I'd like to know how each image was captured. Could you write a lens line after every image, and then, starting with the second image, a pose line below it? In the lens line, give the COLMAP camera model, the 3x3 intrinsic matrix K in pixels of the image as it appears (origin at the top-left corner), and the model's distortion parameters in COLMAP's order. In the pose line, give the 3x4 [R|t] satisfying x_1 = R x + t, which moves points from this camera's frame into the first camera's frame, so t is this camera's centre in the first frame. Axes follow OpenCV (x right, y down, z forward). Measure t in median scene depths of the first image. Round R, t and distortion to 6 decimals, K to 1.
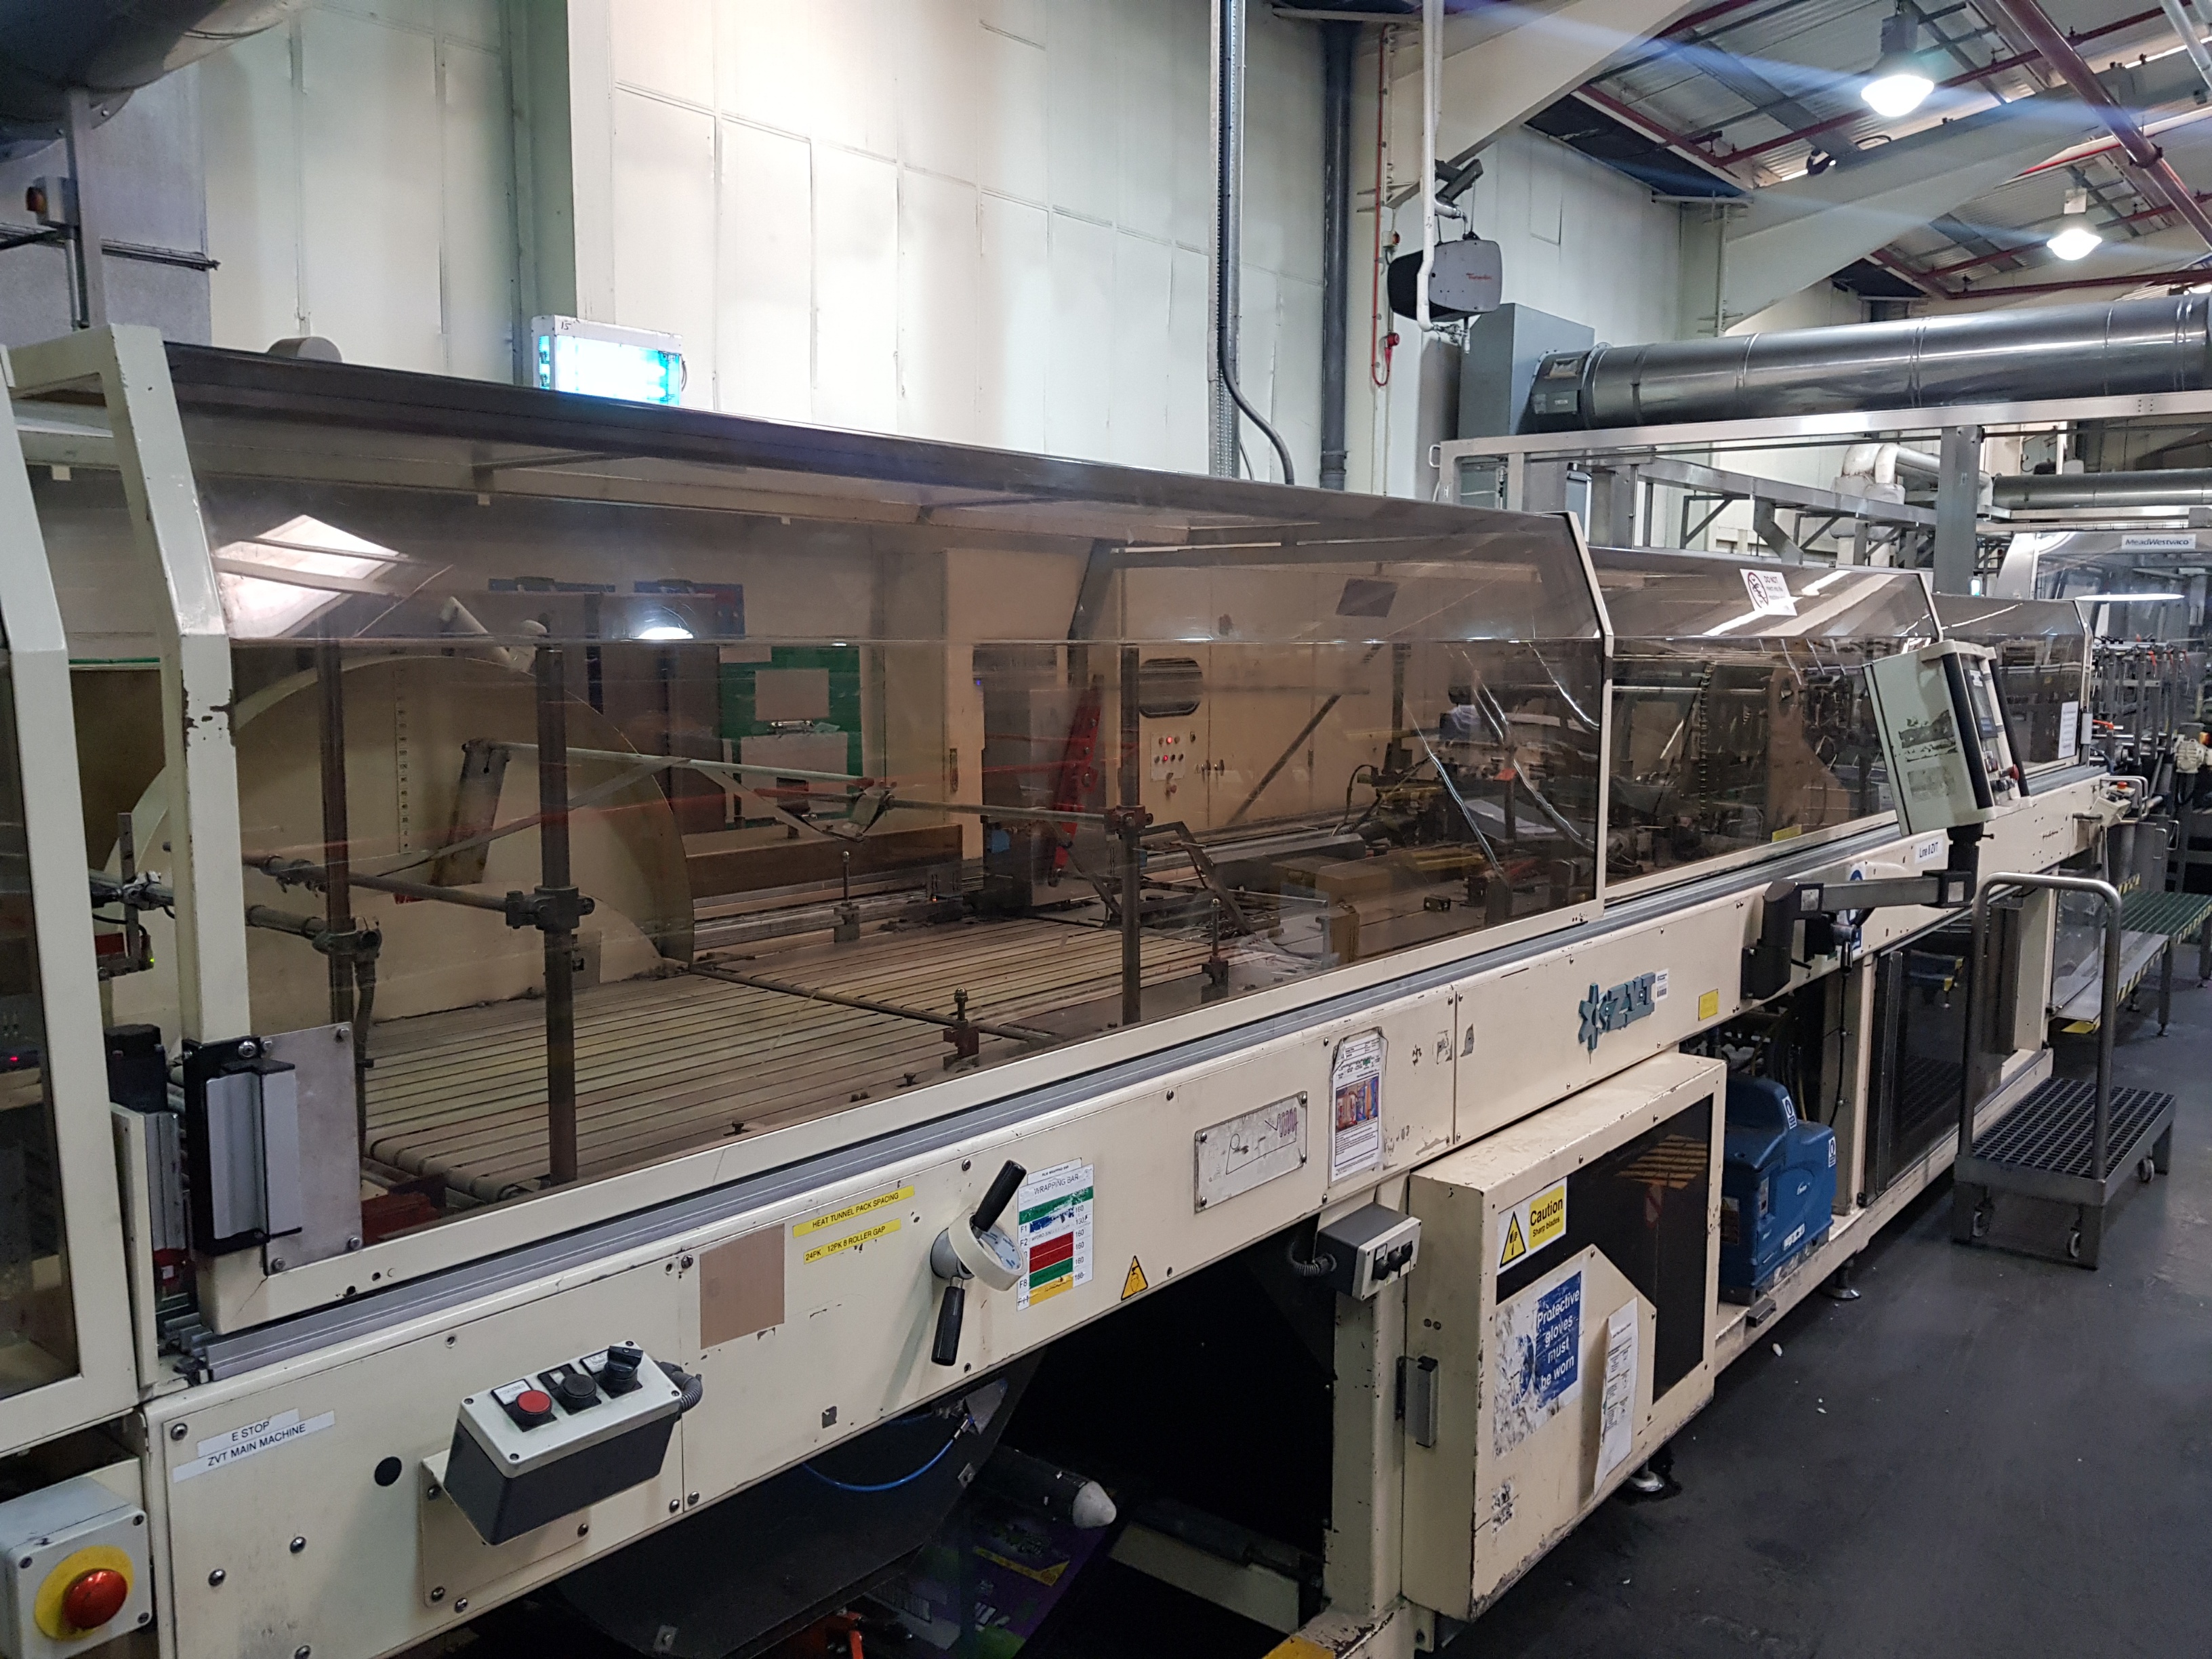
lens RADIAL K [[1746.8, 0, 1109.4], [0, 1746.8, 828.9], [0, 0, 1]] dist [0.005039, 0.001734]
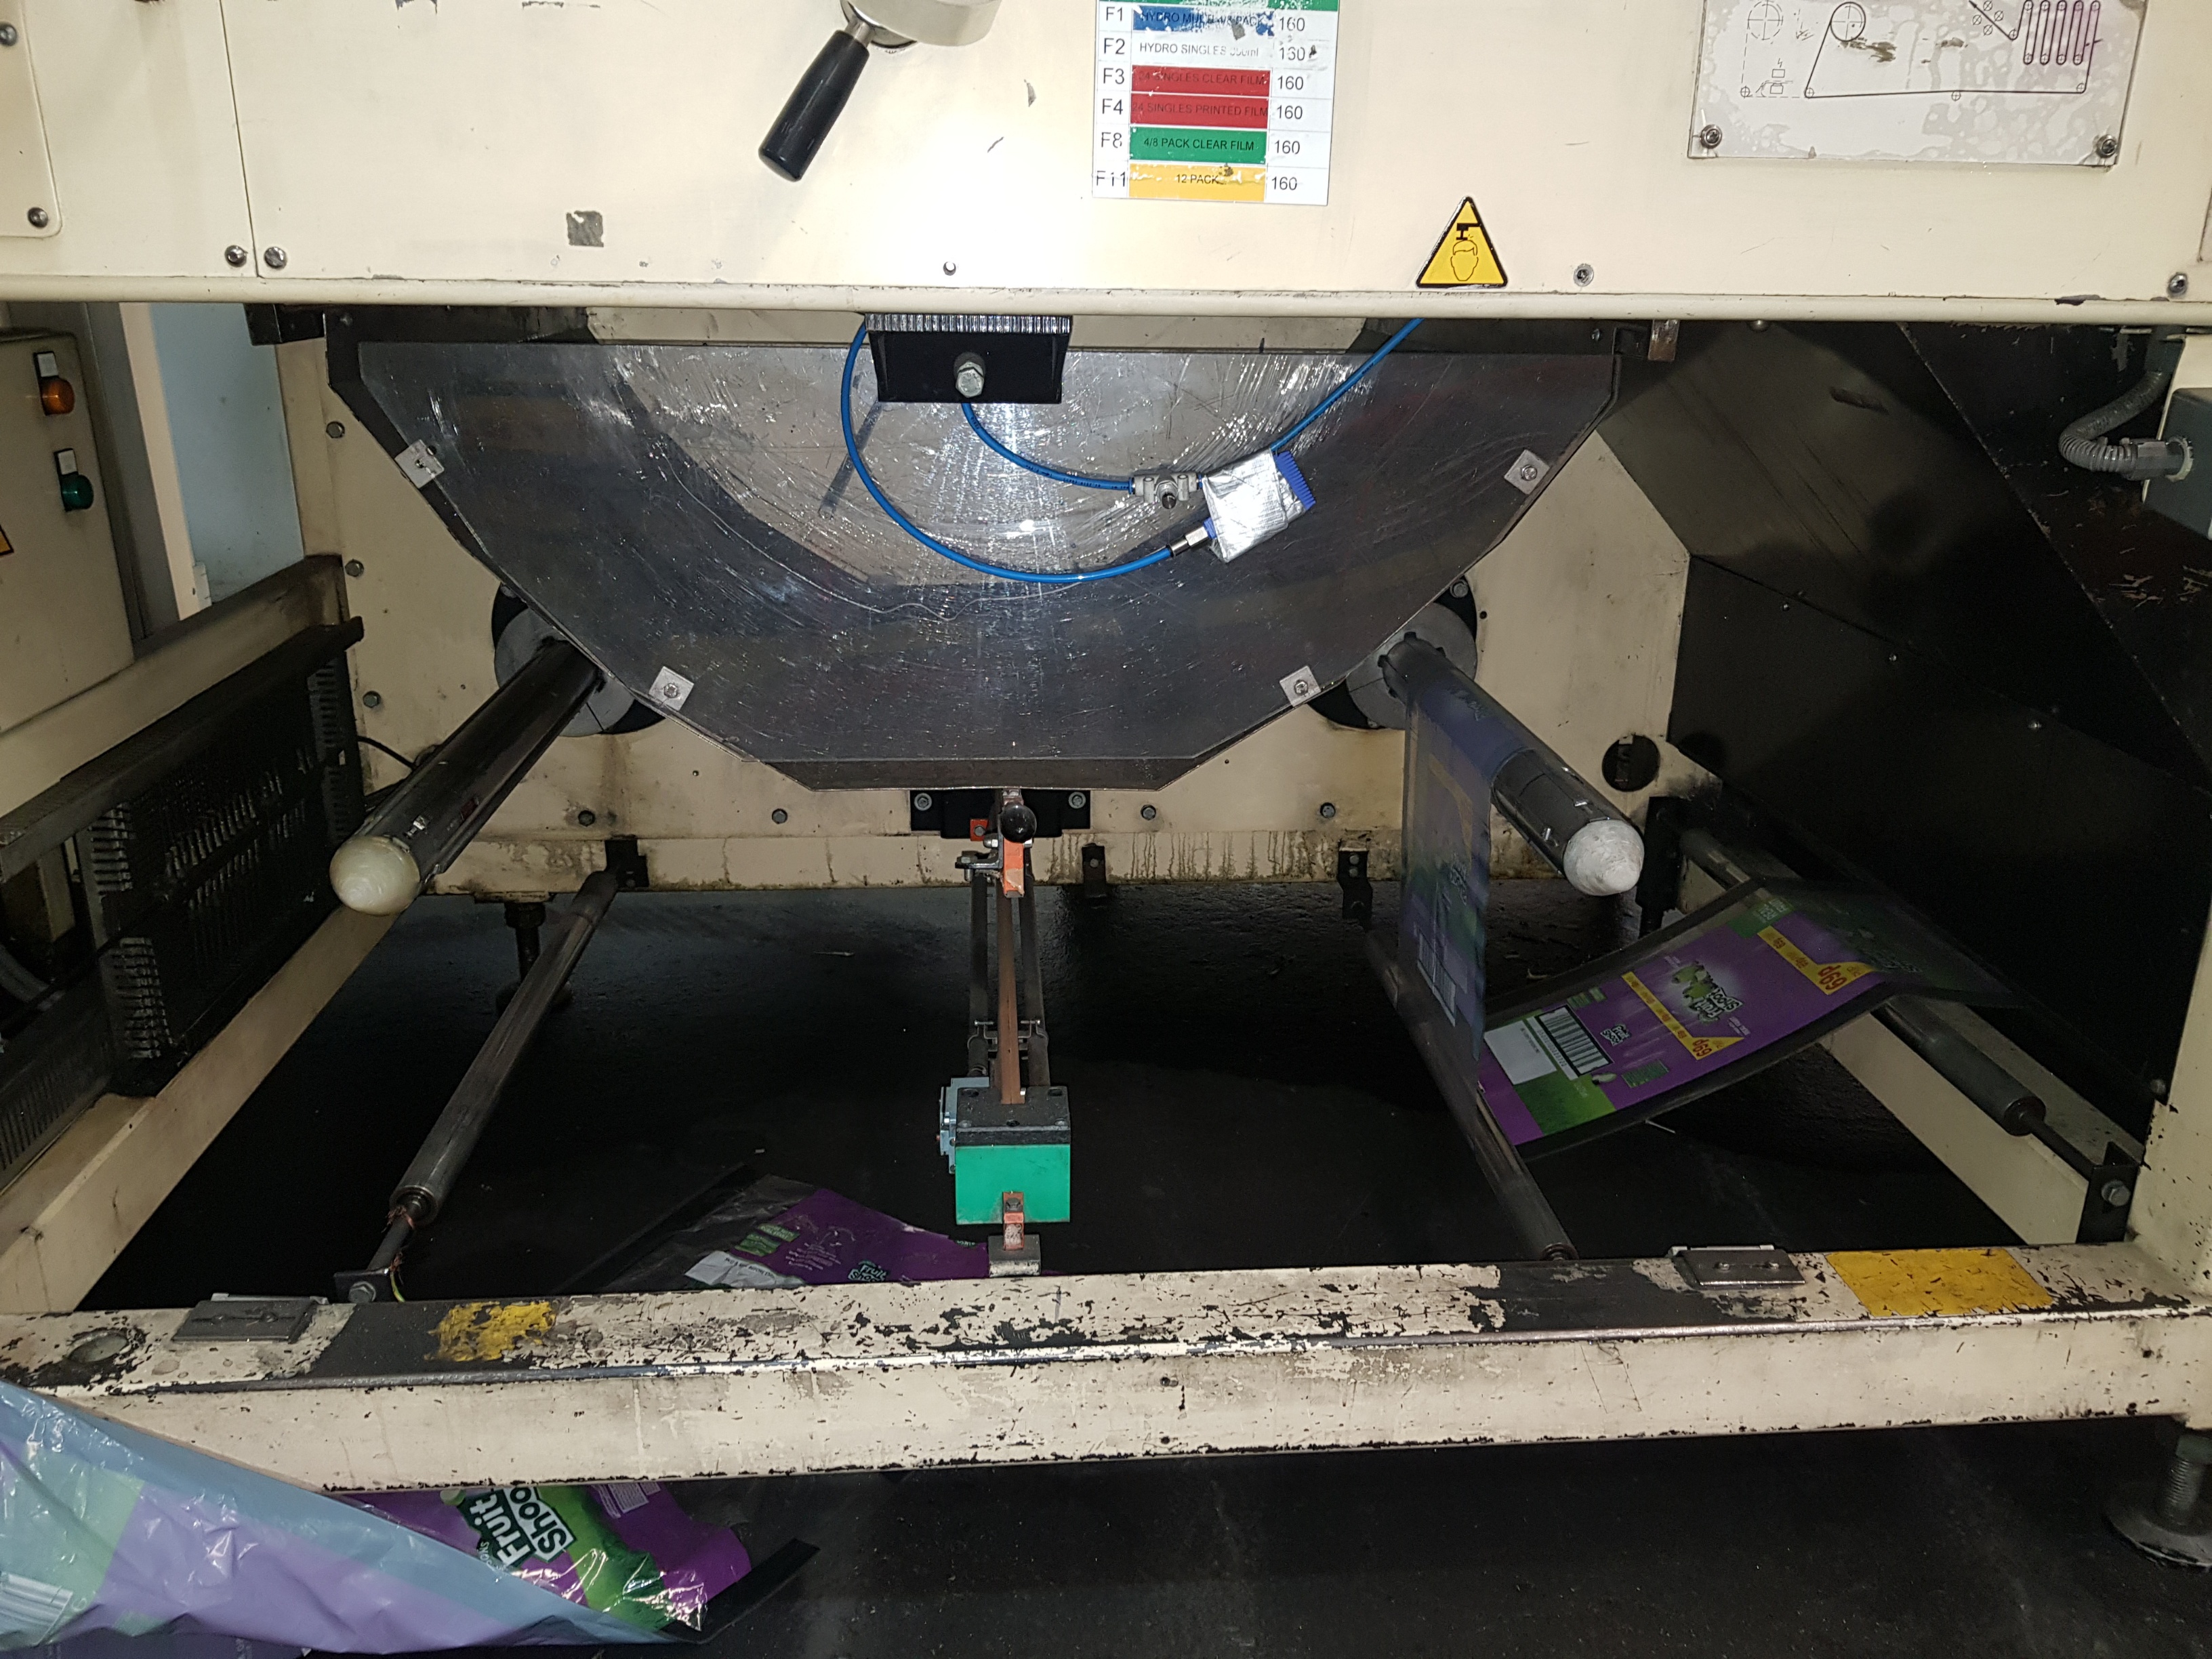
lens RADIAL K [[1746.8, 0, 1111.5], [0, 1746.8, 831.5], [0, 0, 1]] dist [0.005039, 0.001734]
pose [[0.687475, 0.253579, -0.680497, 0.323750], [-0.097671, 0.960827, 0.259368, 0.307776], [0.719610, -0.111844, 0.685312, 0.615362]]
